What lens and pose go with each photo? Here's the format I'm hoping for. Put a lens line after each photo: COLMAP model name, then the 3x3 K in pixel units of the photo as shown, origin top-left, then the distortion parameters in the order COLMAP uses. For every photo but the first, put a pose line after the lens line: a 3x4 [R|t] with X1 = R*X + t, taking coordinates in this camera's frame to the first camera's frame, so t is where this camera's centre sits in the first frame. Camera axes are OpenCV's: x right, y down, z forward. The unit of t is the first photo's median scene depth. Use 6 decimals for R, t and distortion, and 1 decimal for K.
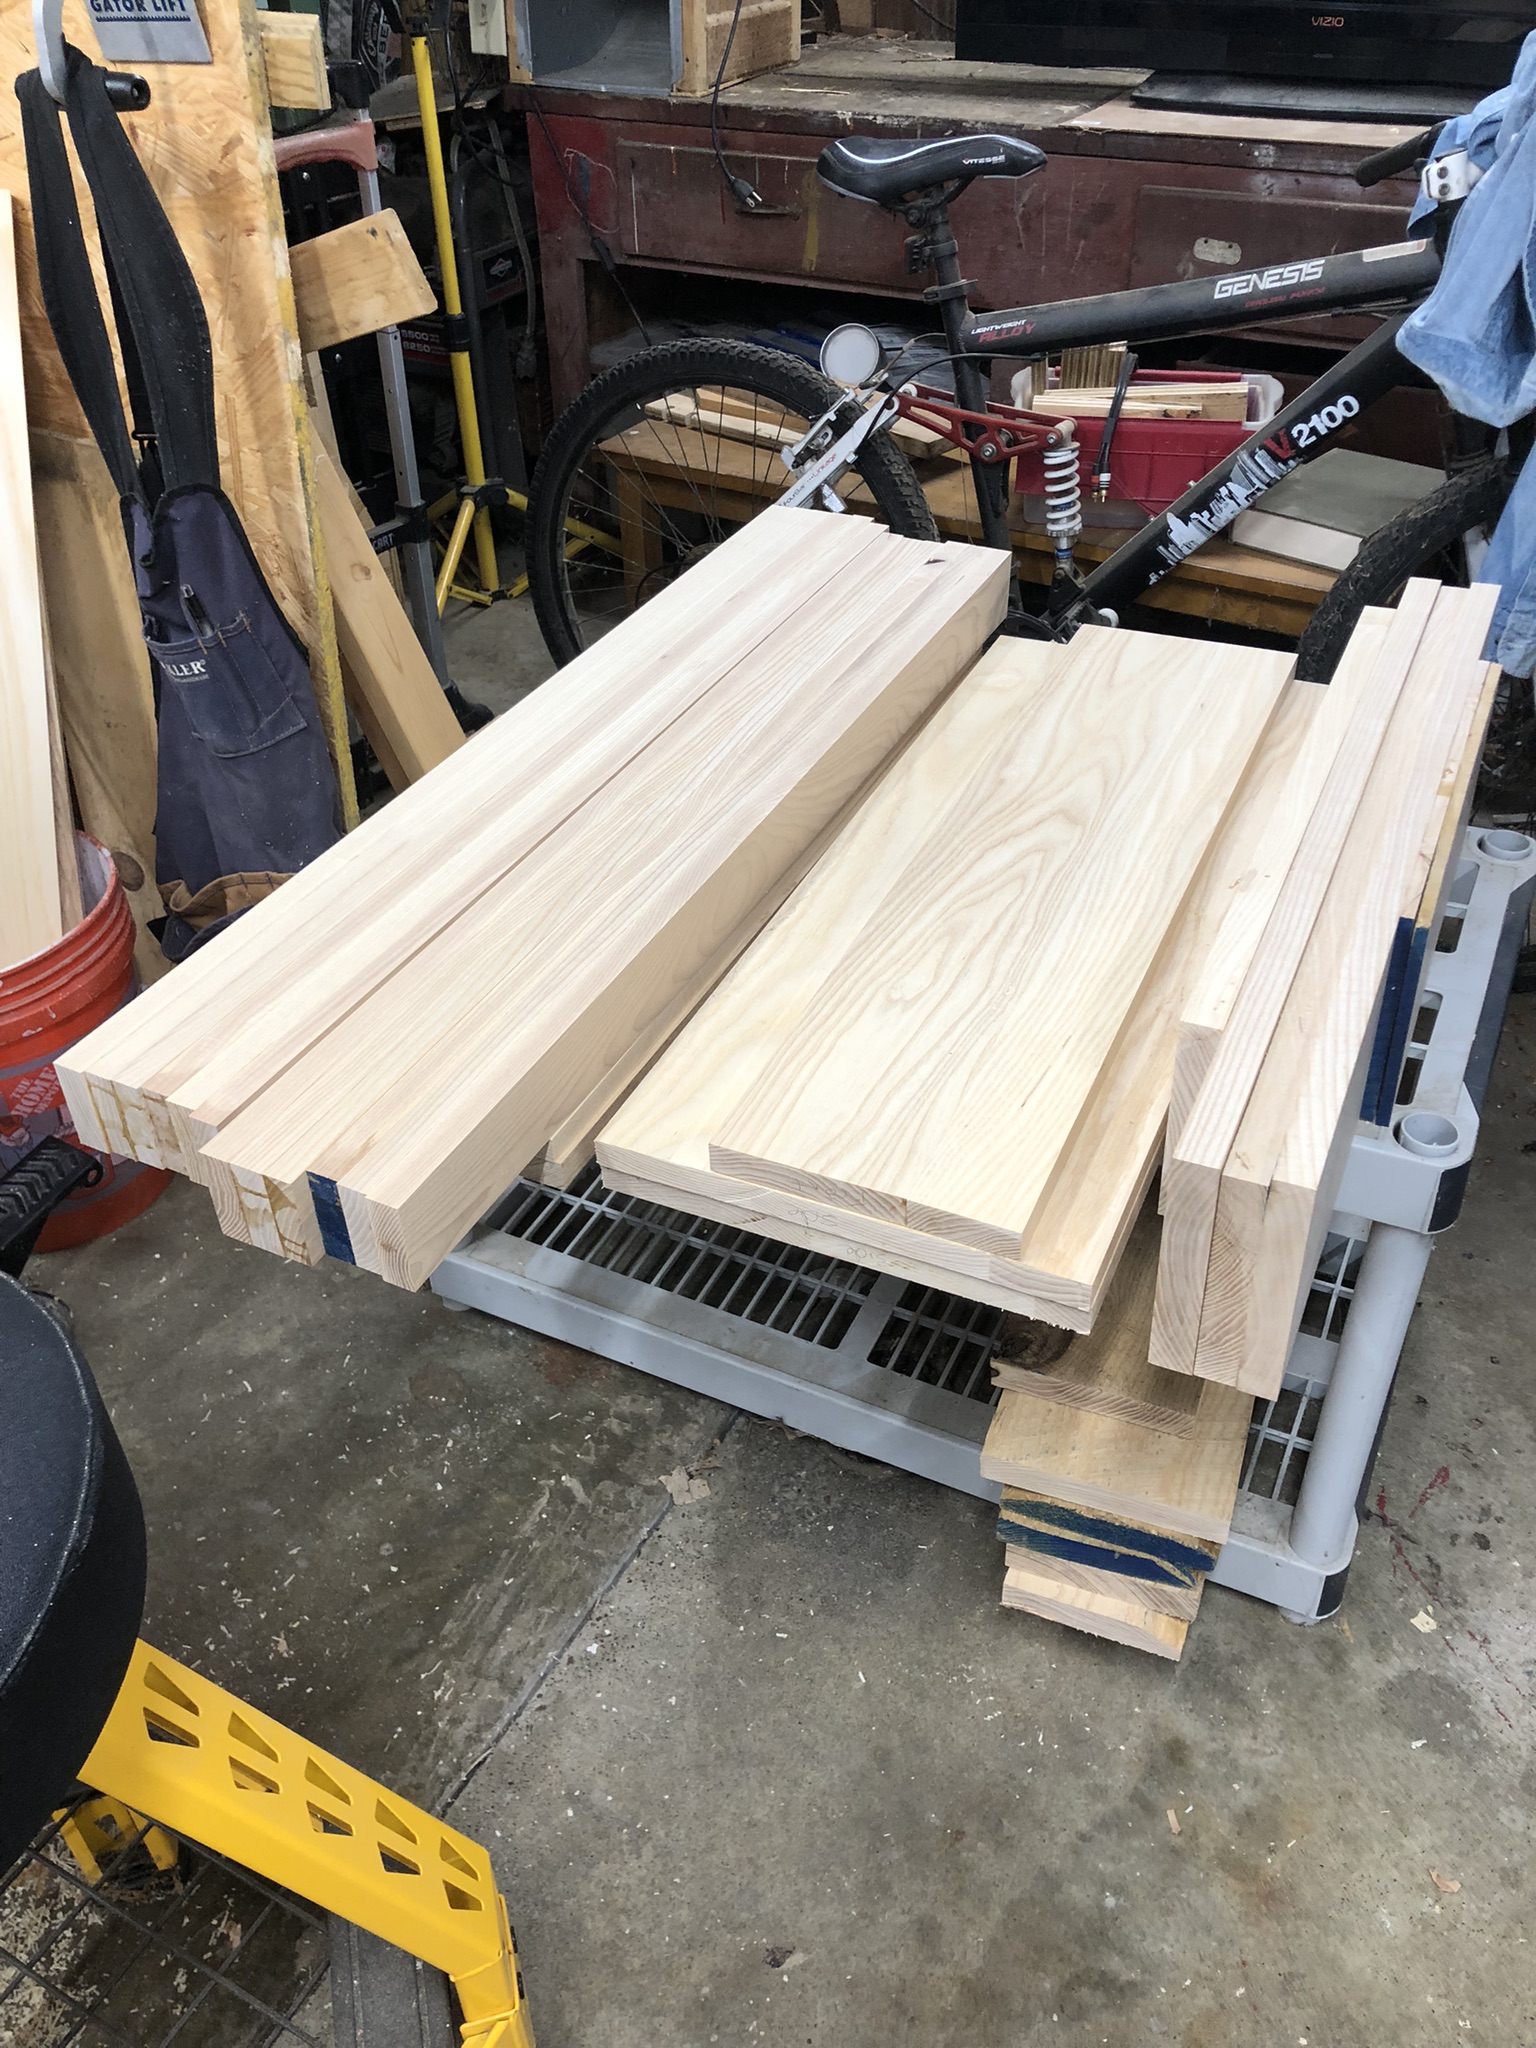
lens RADIAL K [[1716.2, 0, 757.5], [0, 1716.2, 1027.7], [0, 0, 1]] dist [0.018304, 0.008300]
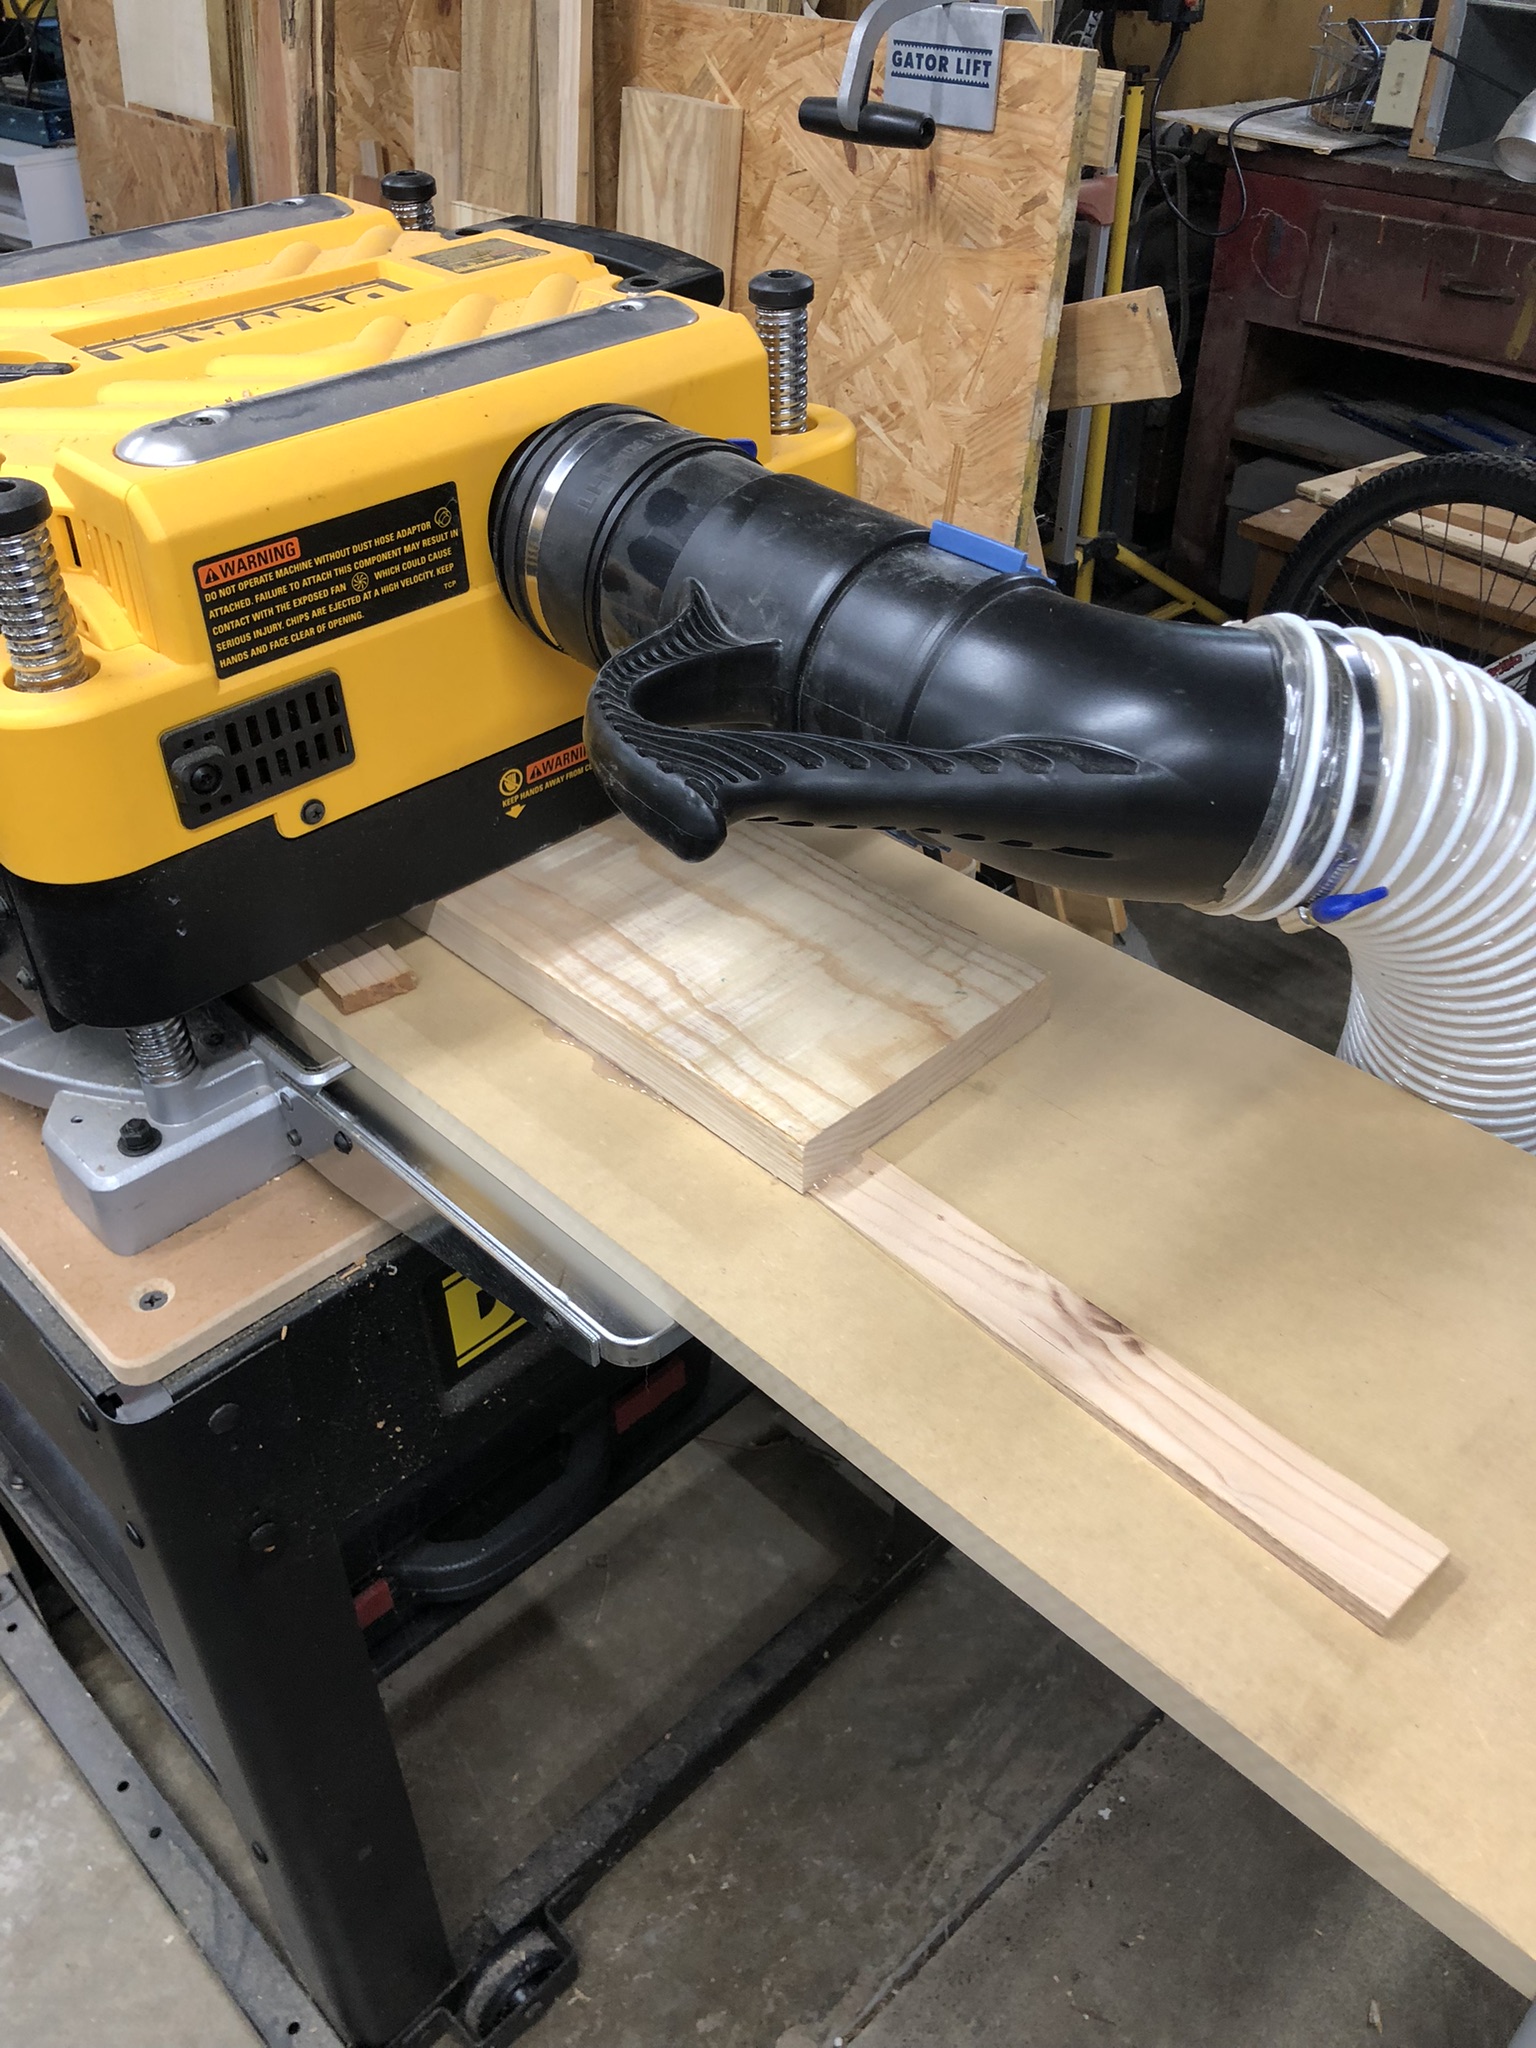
lens RADIAL K [[1716.2, 0, 764.2], [0, 1716.2, 1024.6], [0, 0, 1]] dist [0.018304, 0.008300]
pose [[0.956199, 0.189984, -0.222686, -0.134874], [-0.193121, 0.981144, 0.007814, -0.029286], [0.219972, 0.035533, 0.974859, 0.027670]]
